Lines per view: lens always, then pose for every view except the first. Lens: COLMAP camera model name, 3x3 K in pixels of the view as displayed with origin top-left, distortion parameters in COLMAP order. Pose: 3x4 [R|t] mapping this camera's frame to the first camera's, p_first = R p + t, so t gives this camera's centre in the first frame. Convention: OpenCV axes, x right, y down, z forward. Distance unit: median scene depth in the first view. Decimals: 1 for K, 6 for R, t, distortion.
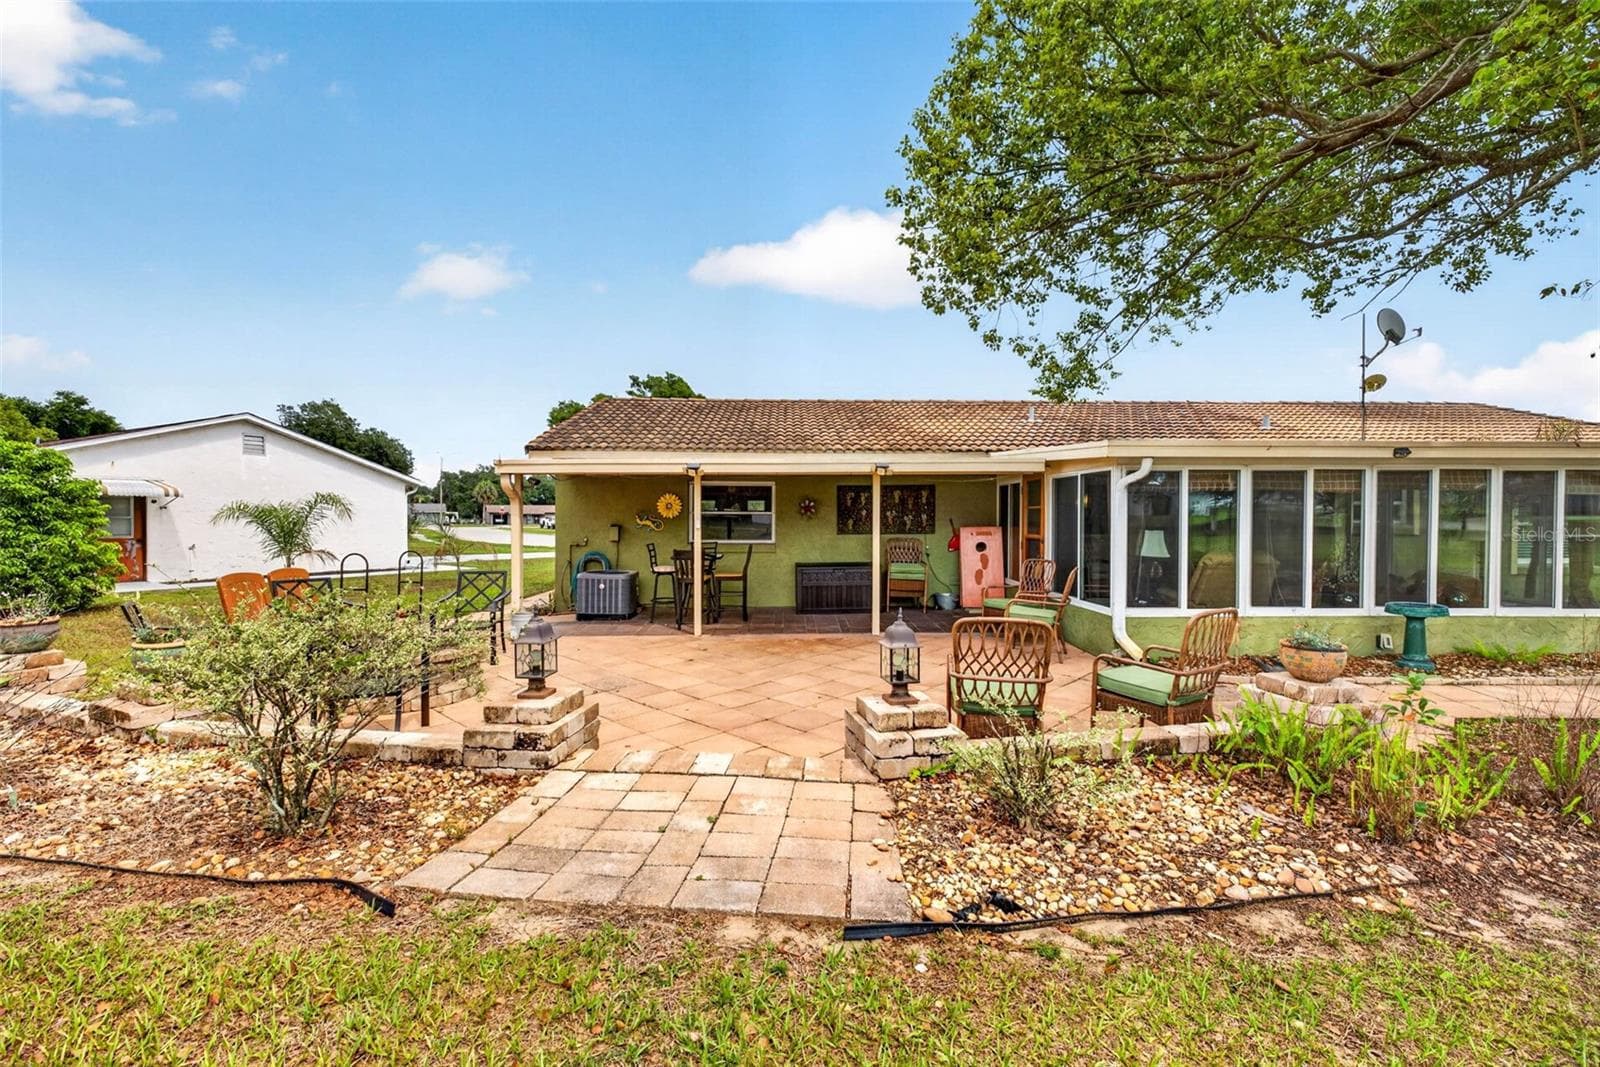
lens RADIAL K [[617.5, 0, 772.2], [0, 617.5, 525.9], [0, 0, 1]] dist [-0.002492, -0.000129]
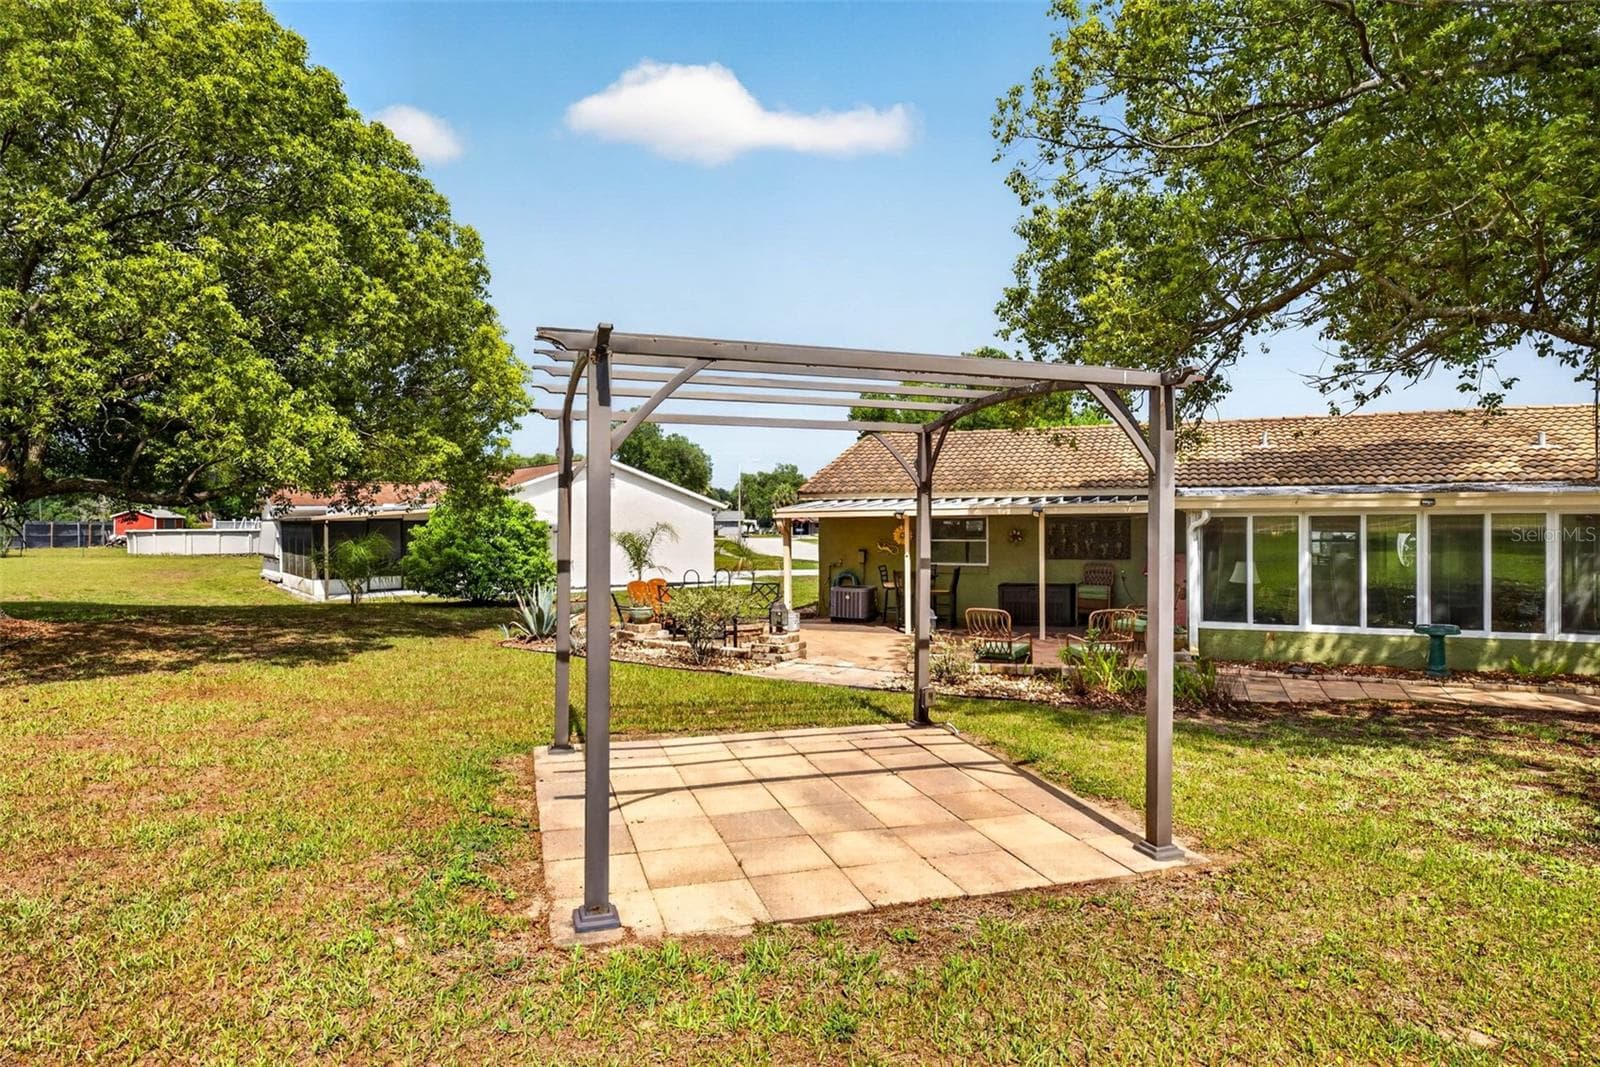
lens RADIAL K [[902.2, 0, 795.2], [0, 902.2, 523.4], [0, 0, 1]] dist [-0.003563, 0.002336]
pose [[0.909052, -0.006393, -0.416634, 0.430043], [0.003647, 0.999966, -0.007386, -0.046862], [0.416667, 0.005194, 0.909044, -0.814710]]
